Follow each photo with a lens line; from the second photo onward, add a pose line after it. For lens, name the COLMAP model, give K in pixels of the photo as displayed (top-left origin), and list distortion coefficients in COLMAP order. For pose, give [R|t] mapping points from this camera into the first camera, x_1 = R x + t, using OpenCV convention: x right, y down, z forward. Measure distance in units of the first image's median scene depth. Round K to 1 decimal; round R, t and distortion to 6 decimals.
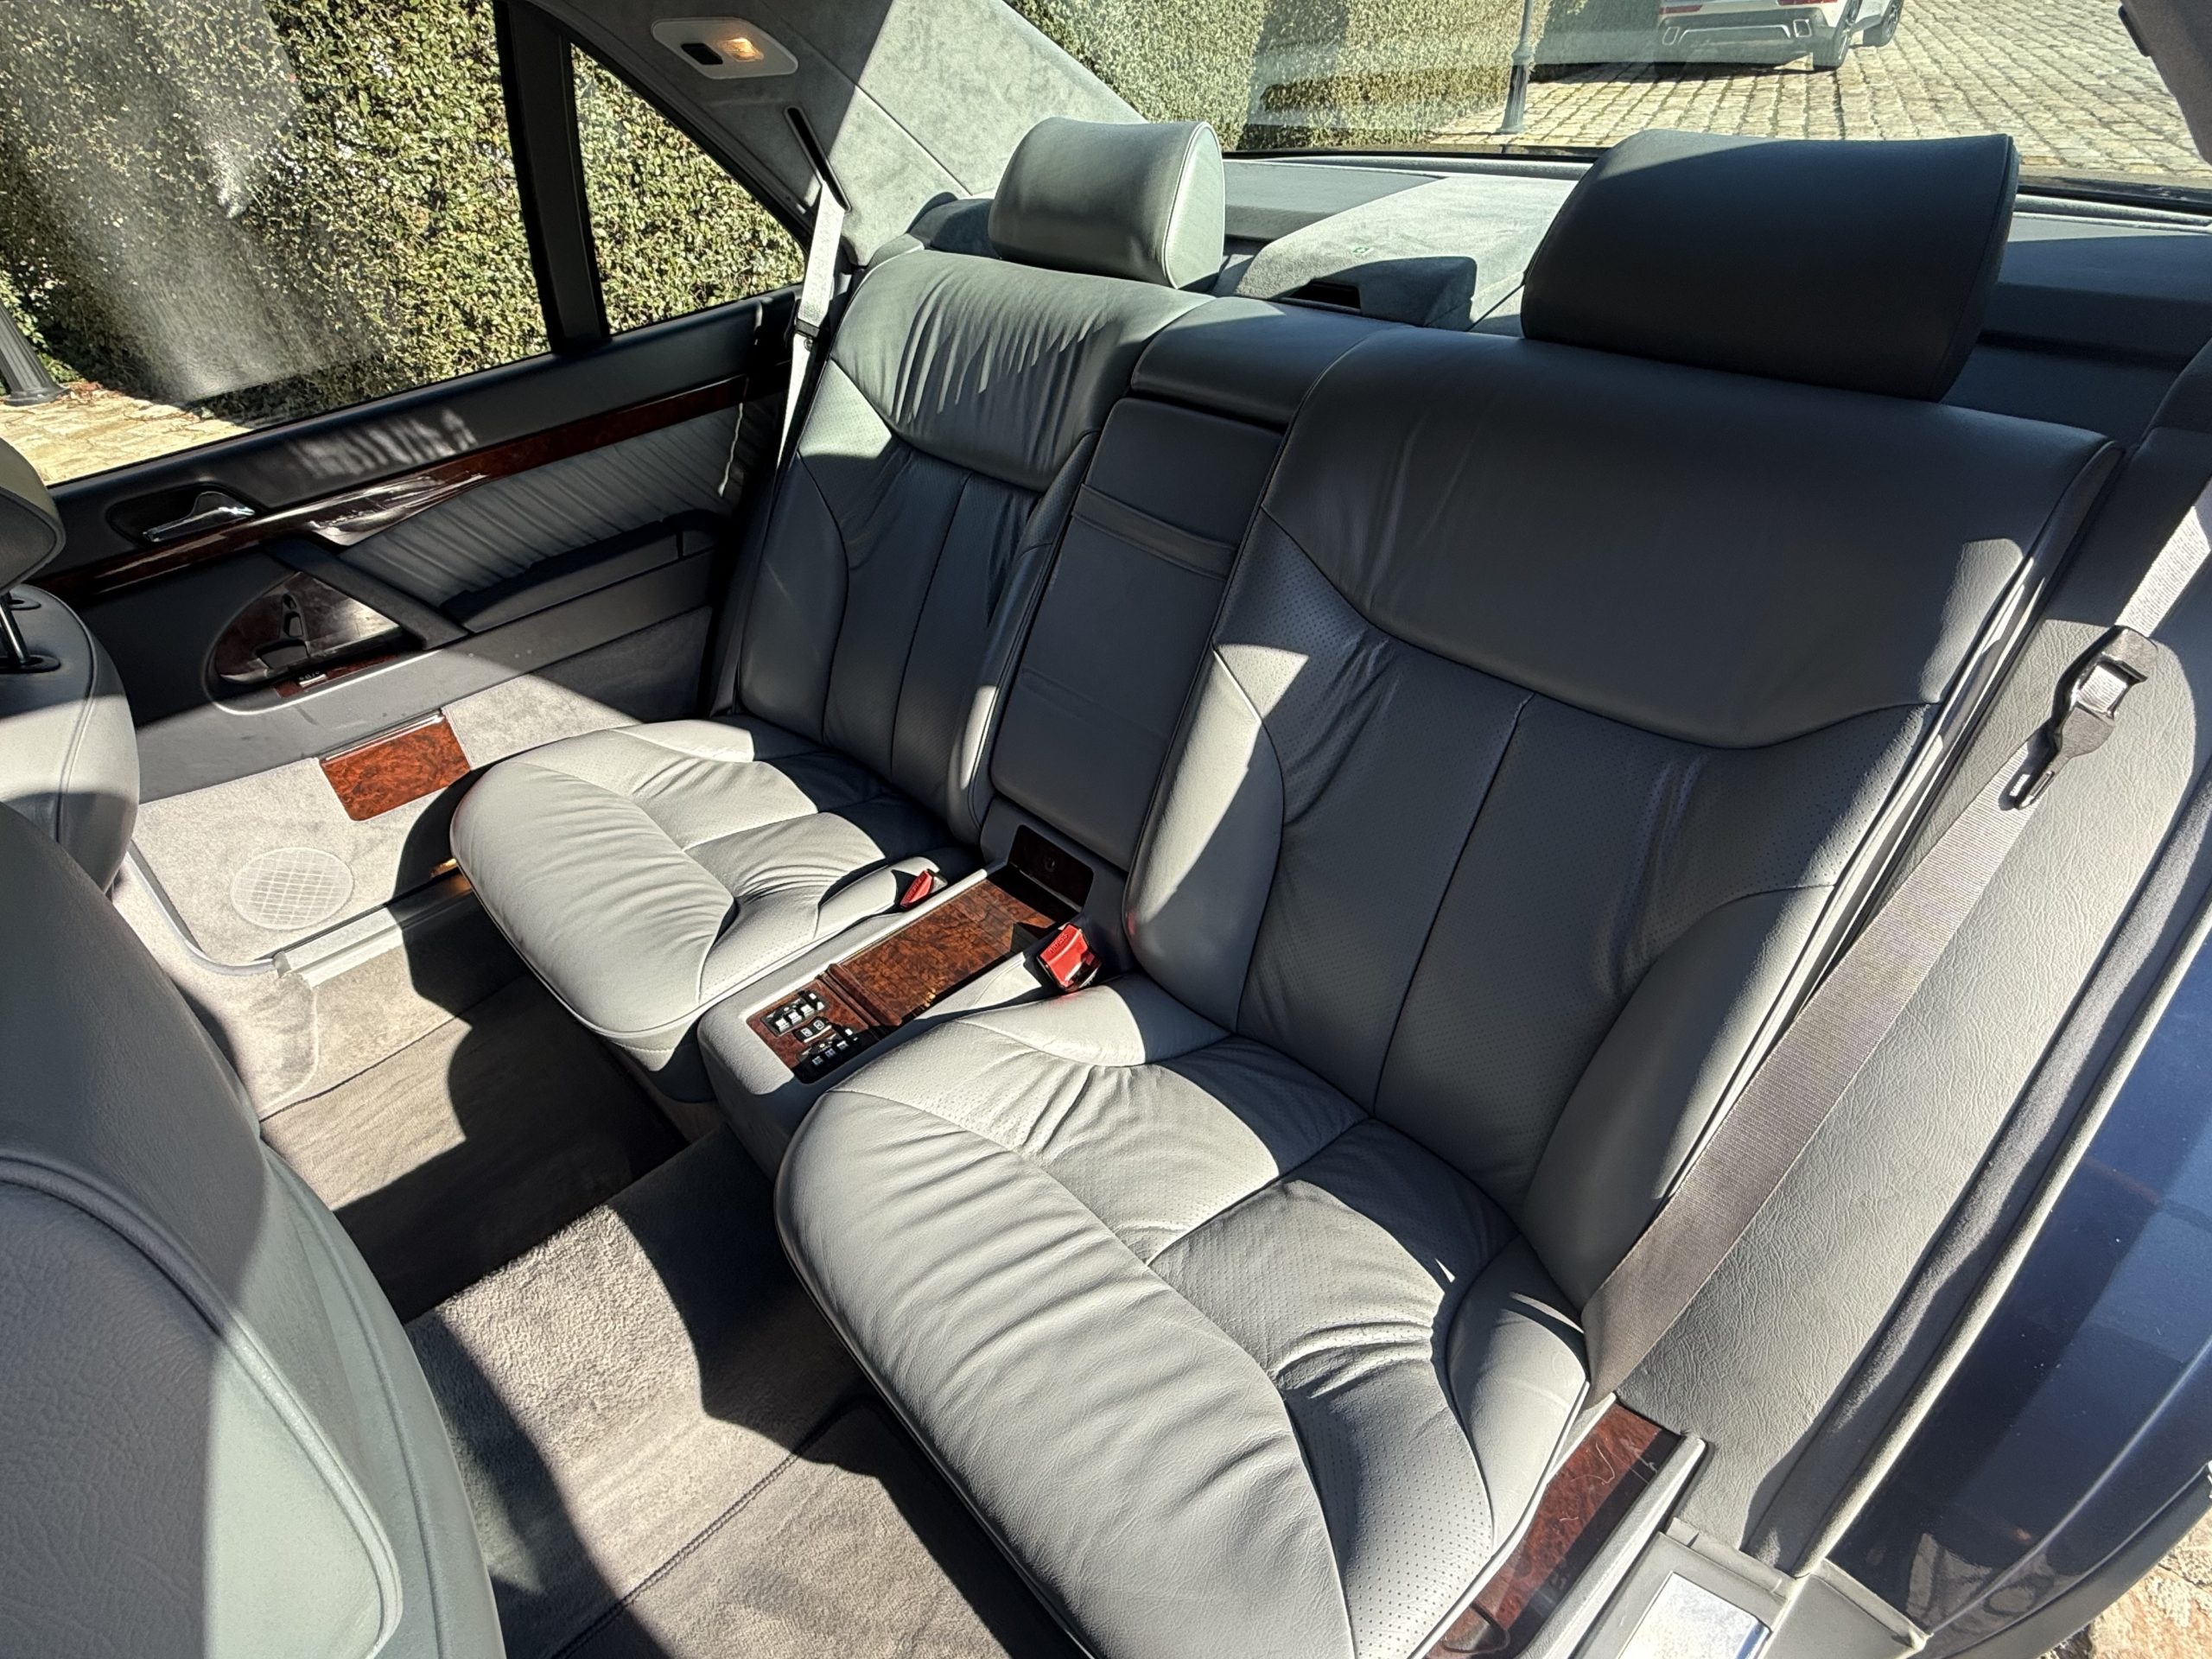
lens RADIAL K [[1112.4, 0, 1106.0], [0, 1112.4, 829.5], [0, 0, 1]] dist [0.027584, 0.000115]
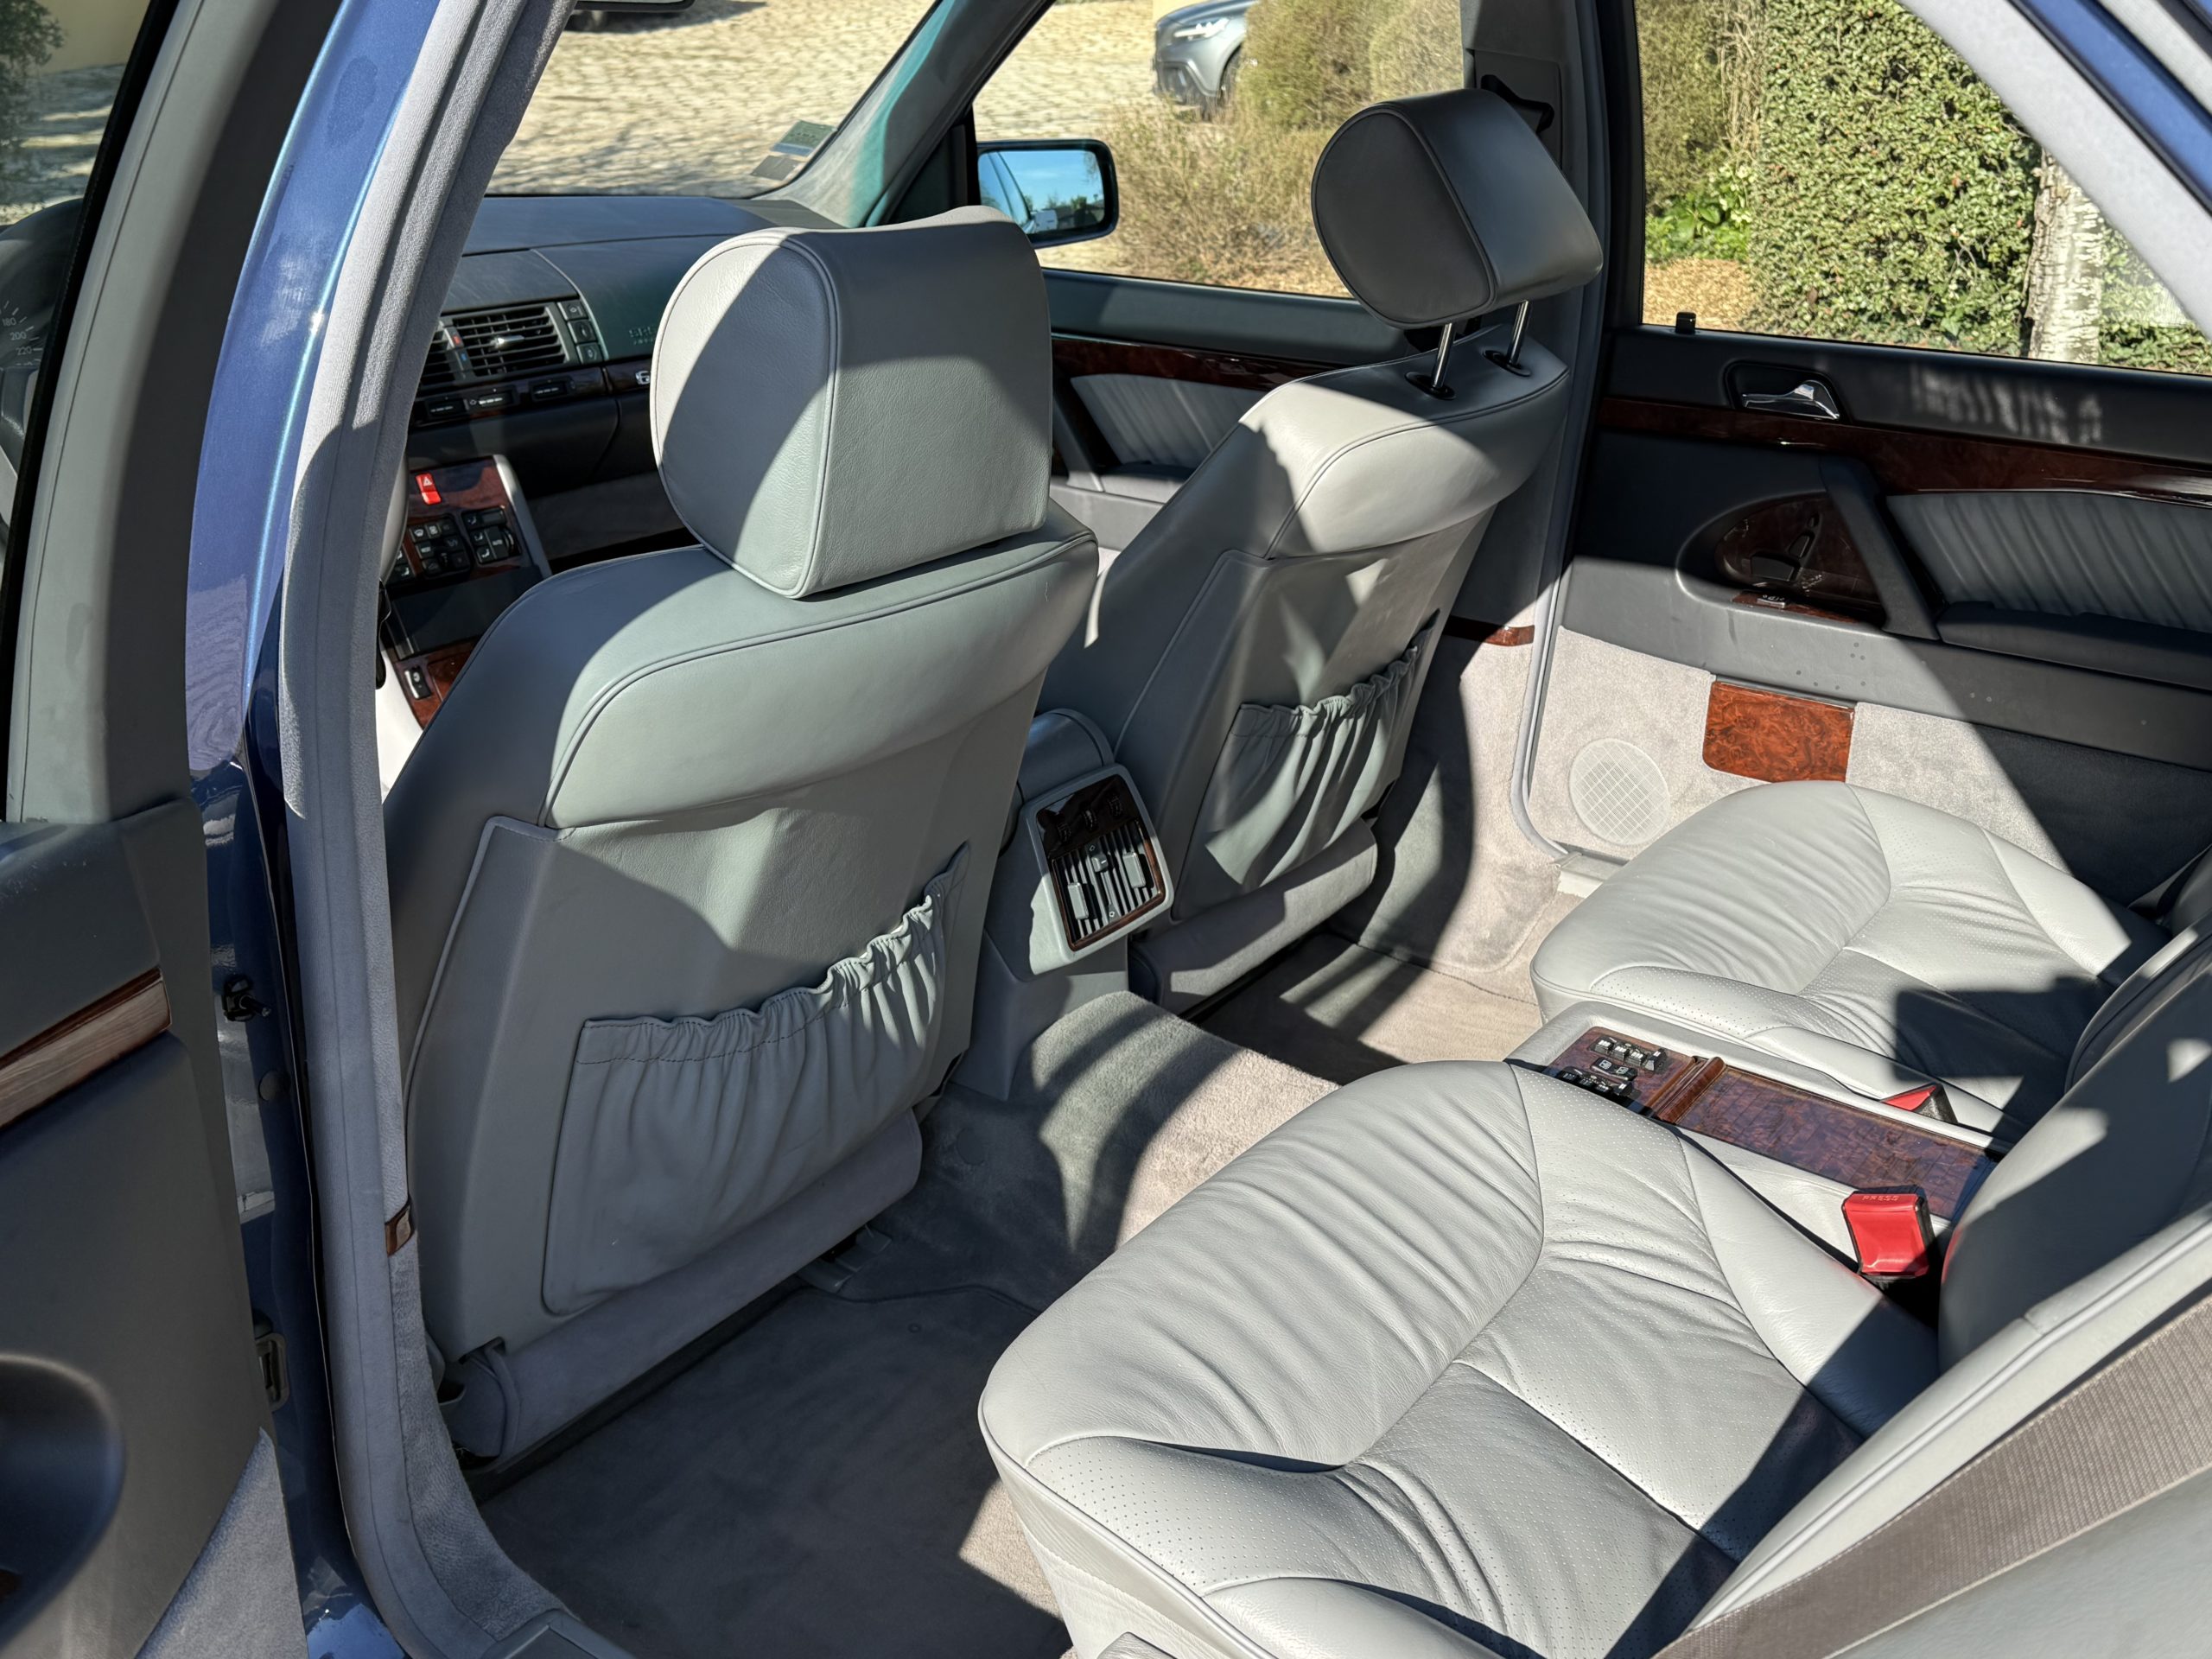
lens RADIAL K [[2234.9, 0, 1106.0], [0, 2234.9, 829.5], [0, 0, 1]] dist [0.164405, -0.361263]
pose [[0.232380, 0.444699, -0.865010, 0.746908], [-0.636362, 0.742098, 0.210556, -0.043362], [0.735556, 0.501530, 0.455438, -0.073716]]
